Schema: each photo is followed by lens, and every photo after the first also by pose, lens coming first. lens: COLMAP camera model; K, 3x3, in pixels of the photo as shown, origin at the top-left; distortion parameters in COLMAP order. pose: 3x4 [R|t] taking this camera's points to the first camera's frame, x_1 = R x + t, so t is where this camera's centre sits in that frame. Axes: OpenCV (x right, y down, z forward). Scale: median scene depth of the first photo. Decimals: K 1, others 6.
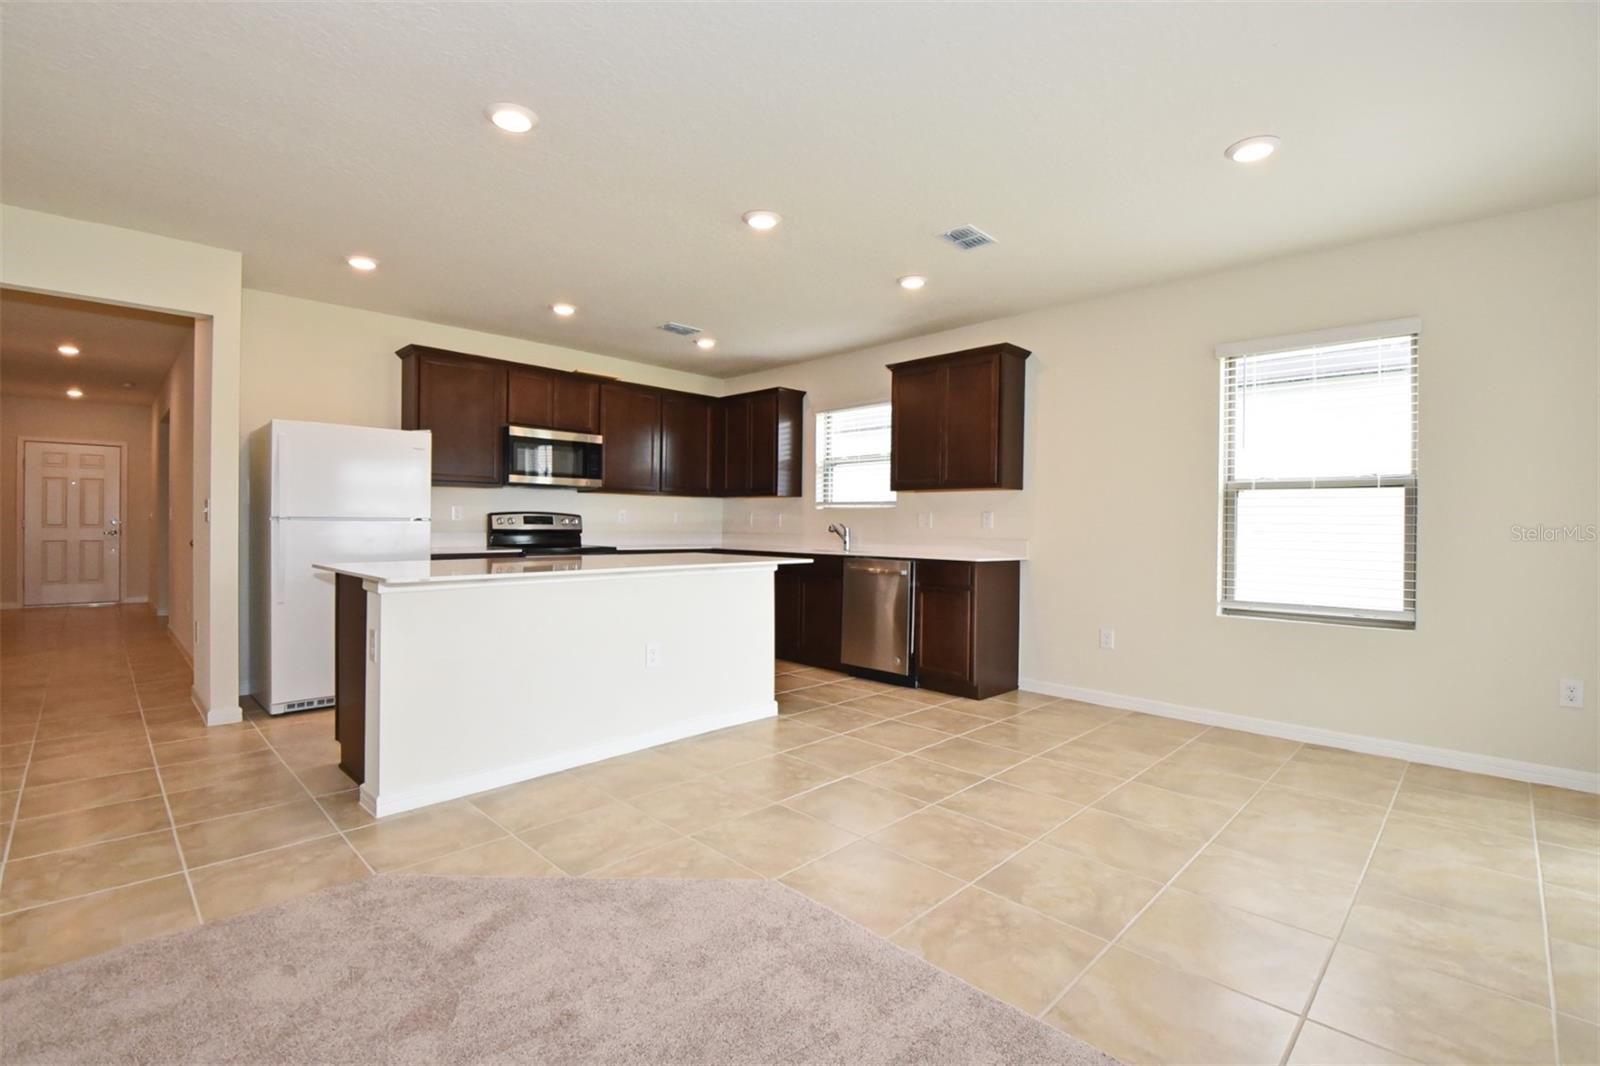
lens RADIAL K [[716.2, 0, 791.5], [0, 716.2, 528.7], [0, 0, 1]] dist [0.000585, -0.014573]
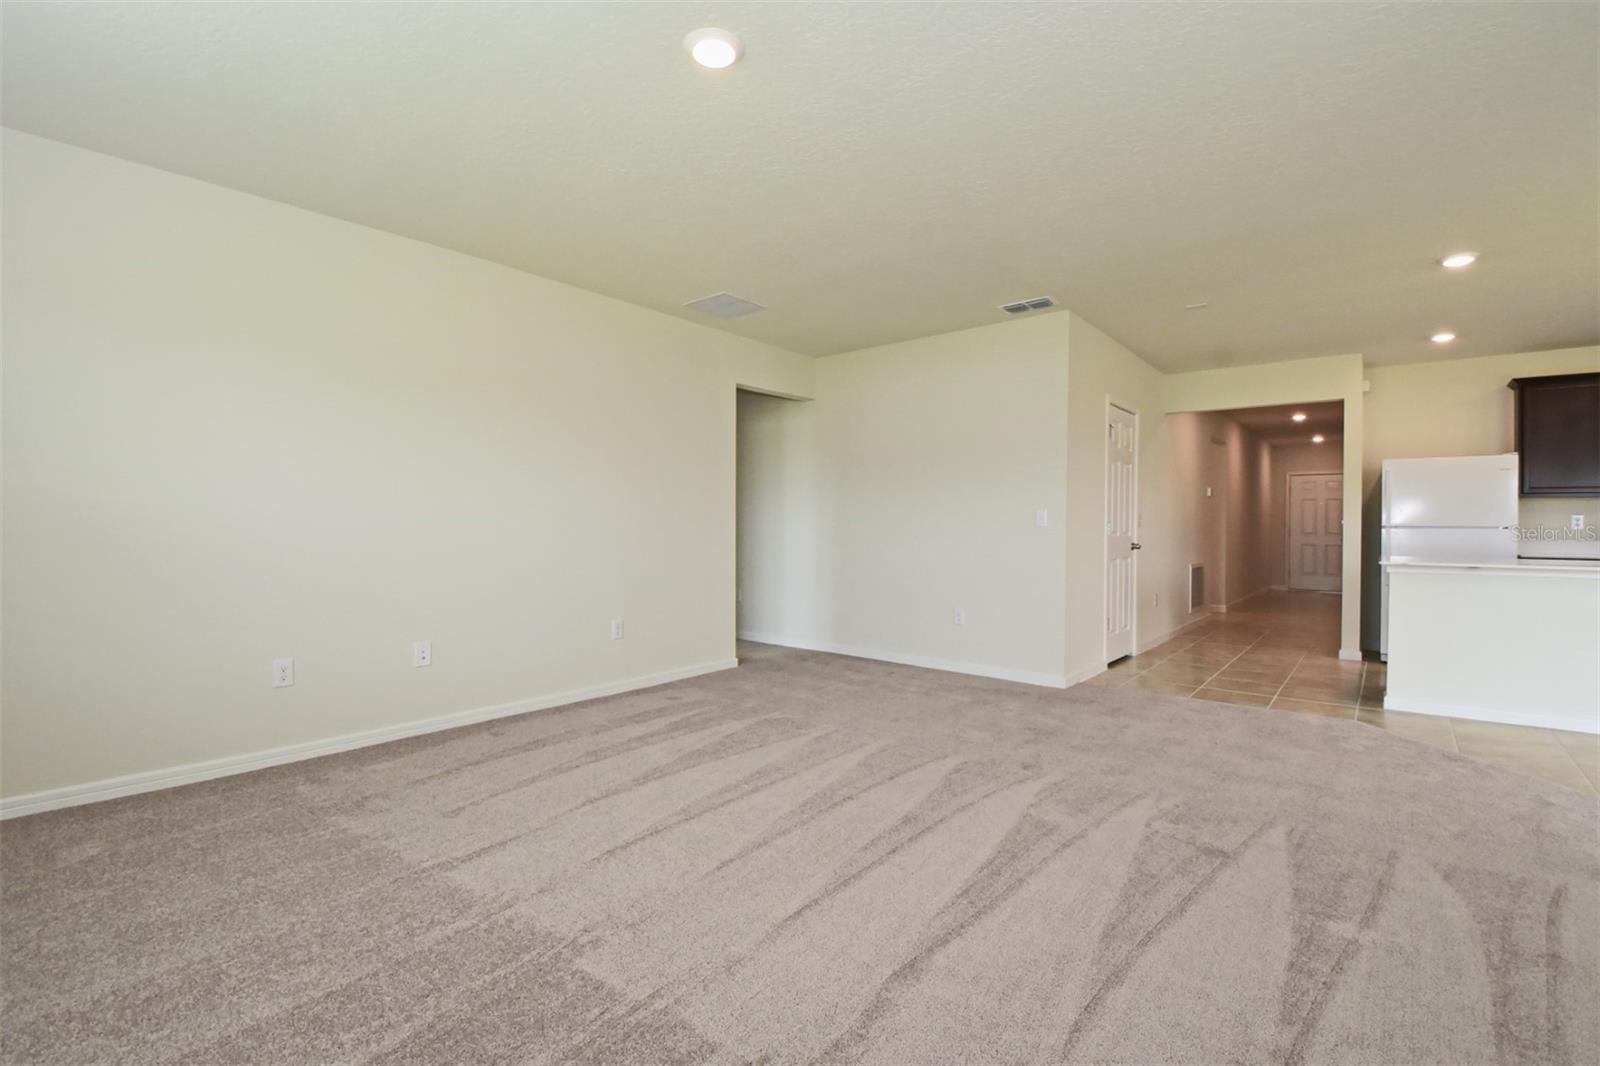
lens RADIAL K [[705.2, 0, 785.1], [0, 705.2, 528.7], [0, 0, 1]] dist [-0.010822, -0.014079]
pose [[0.069566, -0.004136, -0.997569, 0.470012], [-0.011919, 0.999917, -0.004977, 0.007462], [0.997506, 0.012237, 0.069510, -0.251860]]
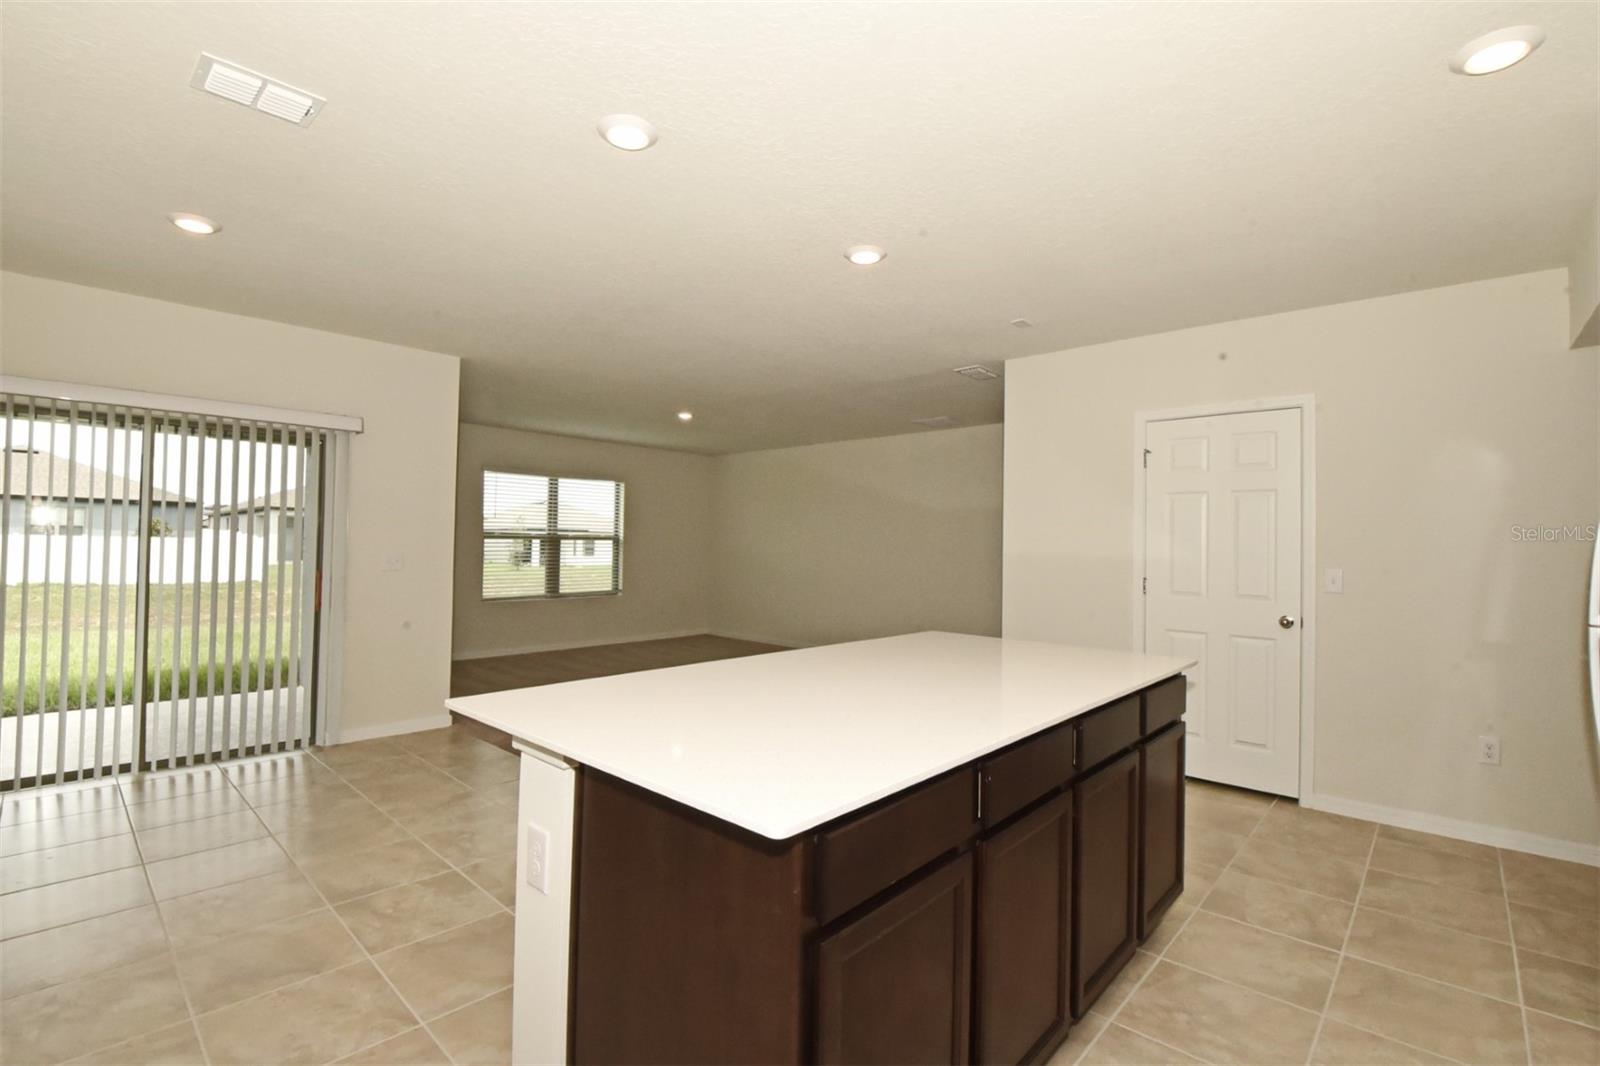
lens RADIAL K [[716.2, 0, 791.5], [0, 716.2, 528.7], [0, 0, 1]] dist [0.000585, -0.014573]
pose [[-0.998096, -0.048958, -0.037521, -0.116866], [-0.048349, 0.998686, -0.016960, -0.054580], [0.038302, -0.015114, -0.999152, 1.106424]]
